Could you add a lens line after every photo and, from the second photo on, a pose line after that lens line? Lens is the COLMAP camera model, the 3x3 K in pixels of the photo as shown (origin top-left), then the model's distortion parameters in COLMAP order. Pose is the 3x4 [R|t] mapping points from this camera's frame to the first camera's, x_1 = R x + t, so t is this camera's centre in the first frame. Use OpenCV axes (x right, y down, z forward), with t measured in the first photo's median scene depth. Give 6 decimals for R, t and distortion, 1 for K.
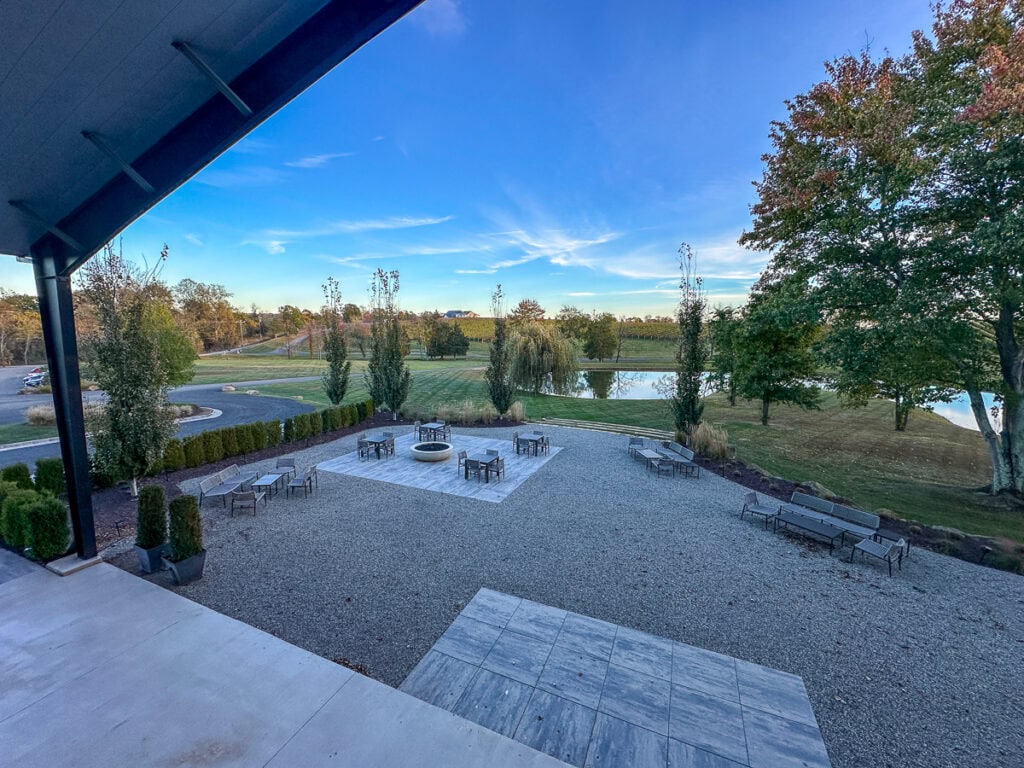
lens RADIAL K [[407.9, 0, 511.2], [0, 407.9, 385.5], [0, 0, 1]] dist [-0.001965, -0.000138]
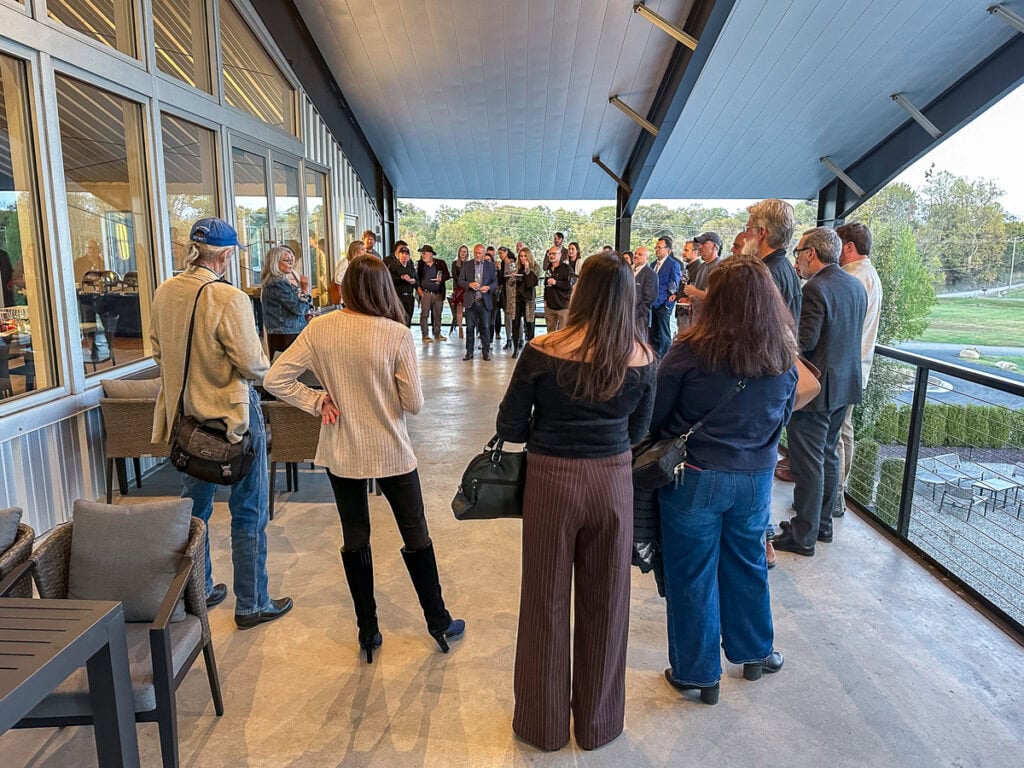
lens RADIAL K [[729.5, 0, 511.3], [0, 729.5, 385.4], [0, 0, 1]] dist [-0.003299, -0.003748]
pose [[0.382974, 0.169018, -0.908165, 0.142675], [-0.130094, 0.983189, 0.128120, 0.007320], [0.914552, 0.069080, 0.398525, -0.203370]]
